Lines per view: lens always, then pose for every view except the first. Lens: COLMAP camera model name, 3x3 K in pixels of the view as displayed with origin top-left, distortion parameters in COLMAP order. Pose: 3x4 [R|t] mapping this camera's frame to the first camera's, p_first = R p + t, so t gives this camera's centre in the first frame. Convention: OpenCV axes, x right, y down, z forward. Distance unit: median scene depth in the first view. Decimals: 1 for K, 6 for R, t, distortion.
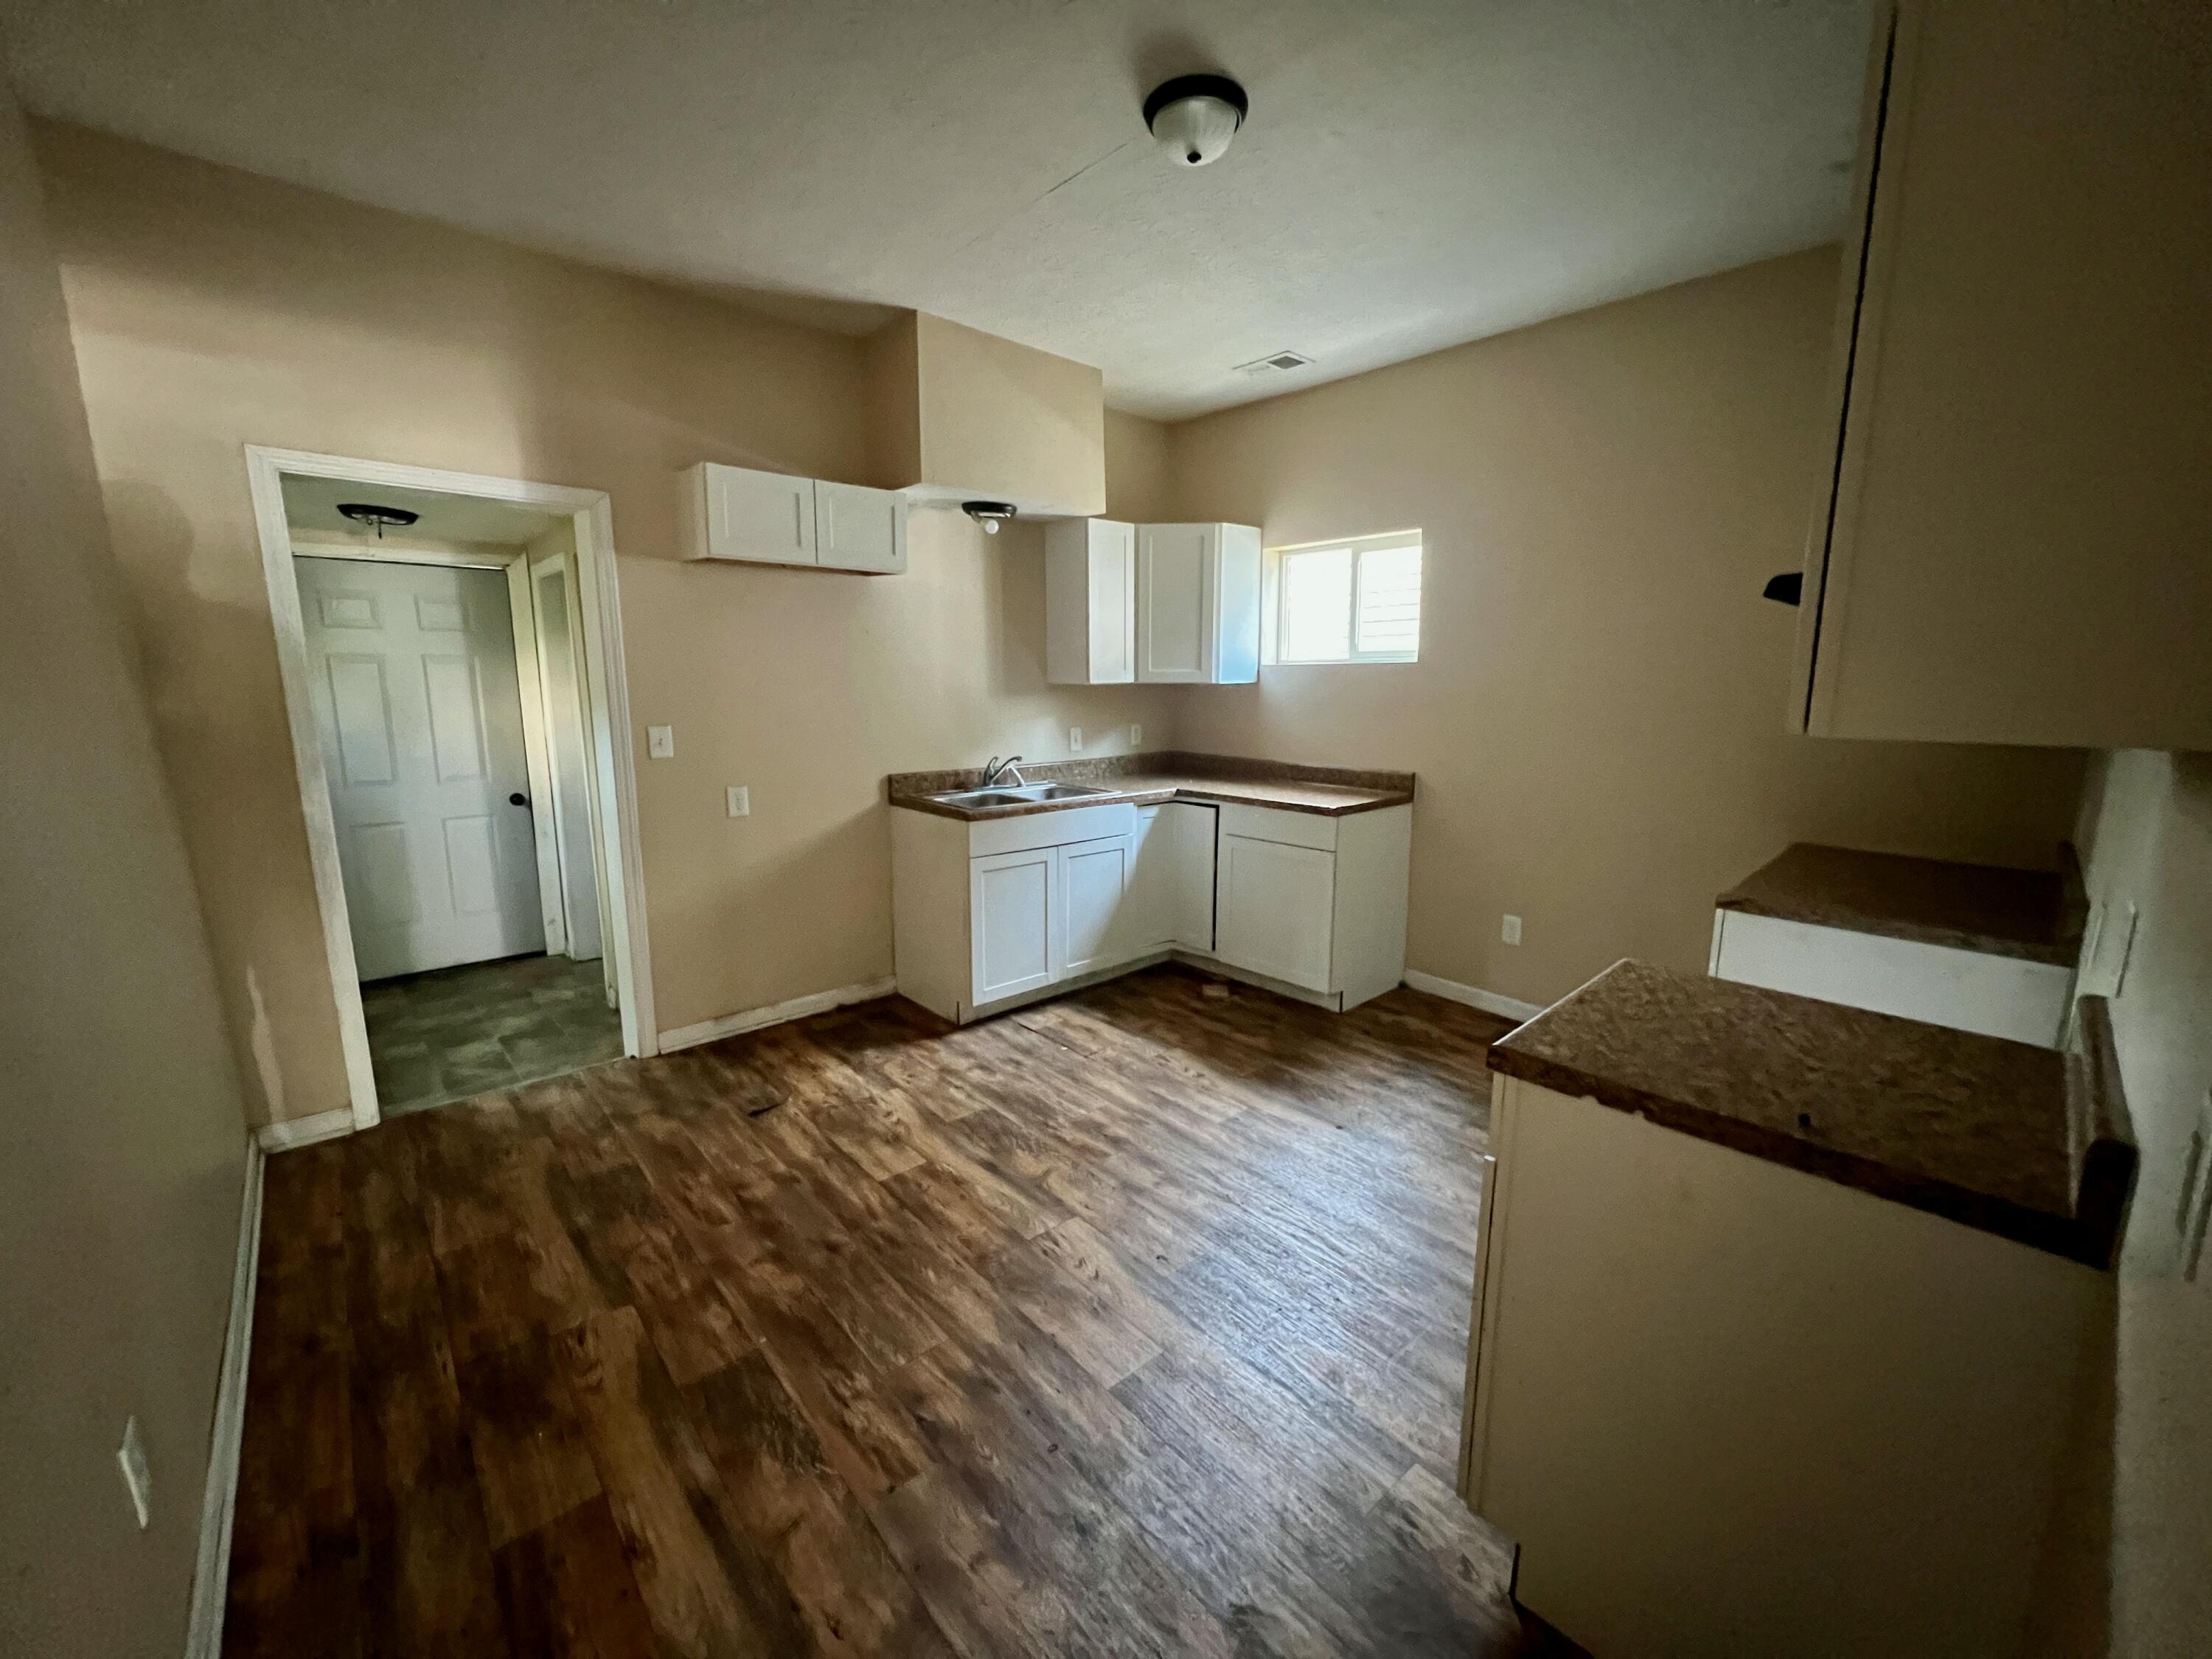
lens RADIAL K [[869.7, 0, 1102.3], [0, 869.7, 845.1], [0, 0, 1]] dist [-0.012013, 0.000029]
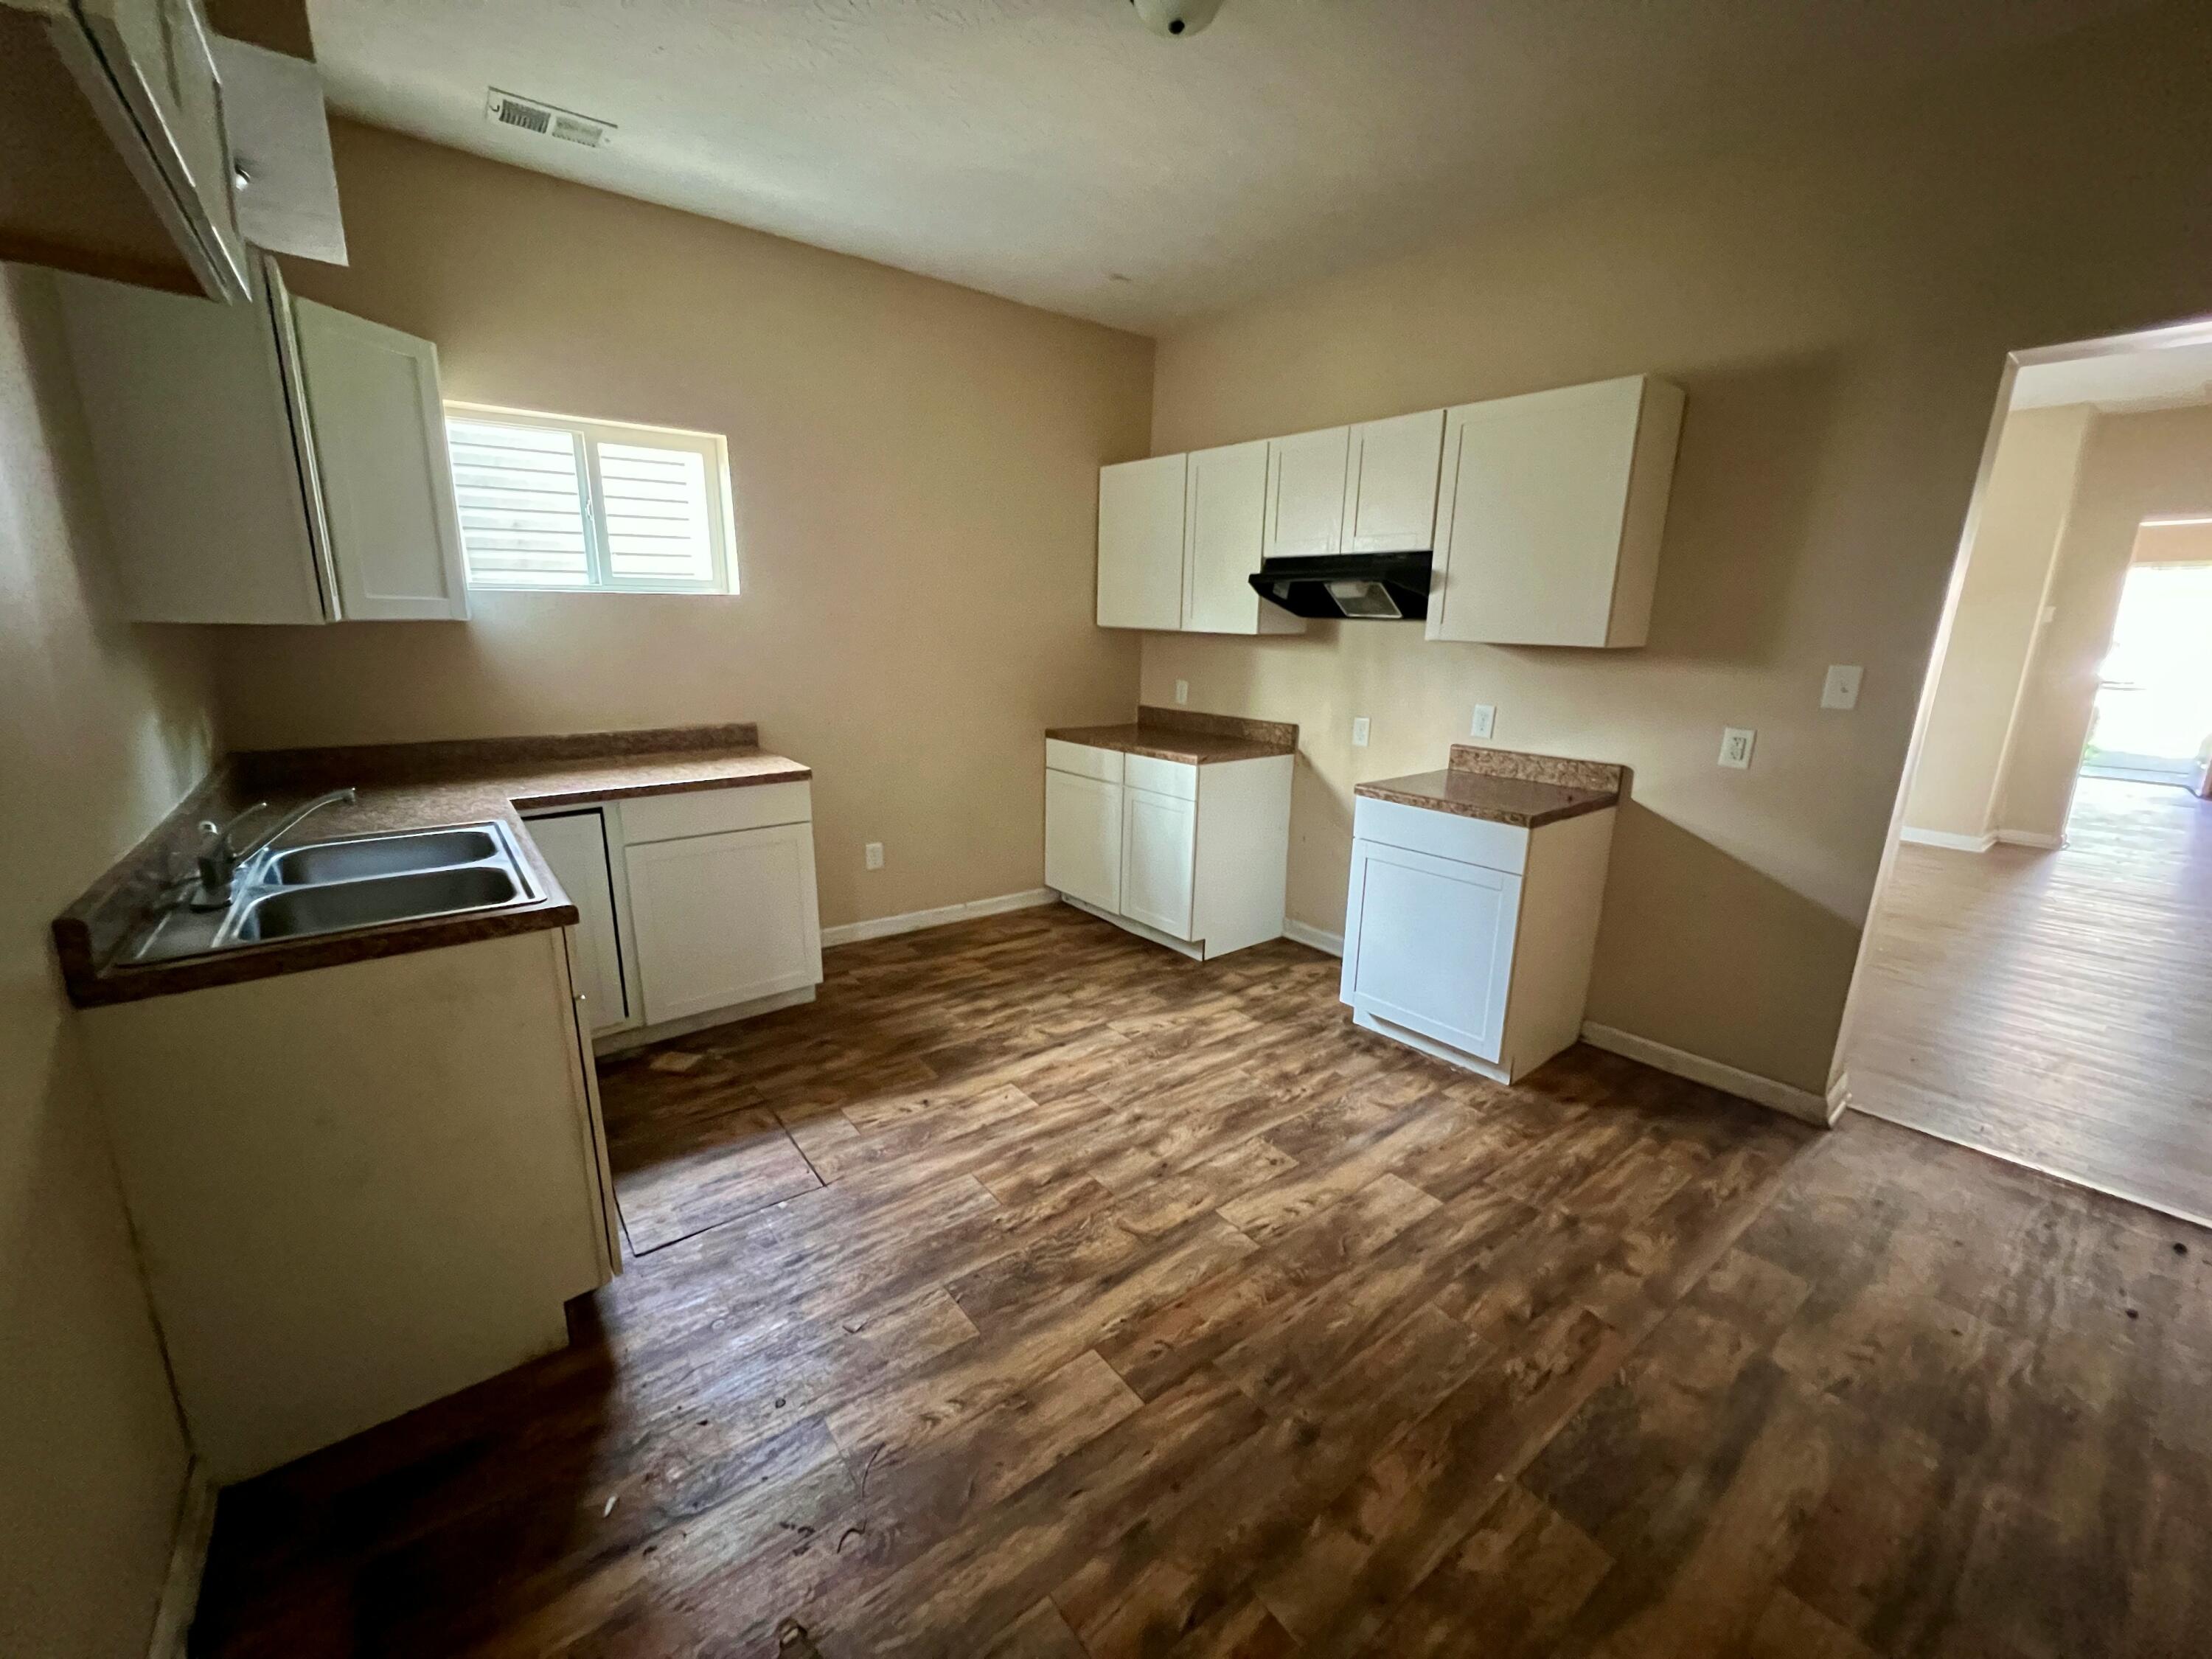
lens RADIAL K [[885.9, 0, 1101.5], [0, 885.9, 827.2], [0, 0, 1]] dist [0.000155, -0.000132]
pose [[0.074133, -0.233828, 0.969448, -0.762267], [0.173609, 0.960304, 0.218347, -0.171881], [-0.982020, 0.152118, 0.111785, 0.840993]]
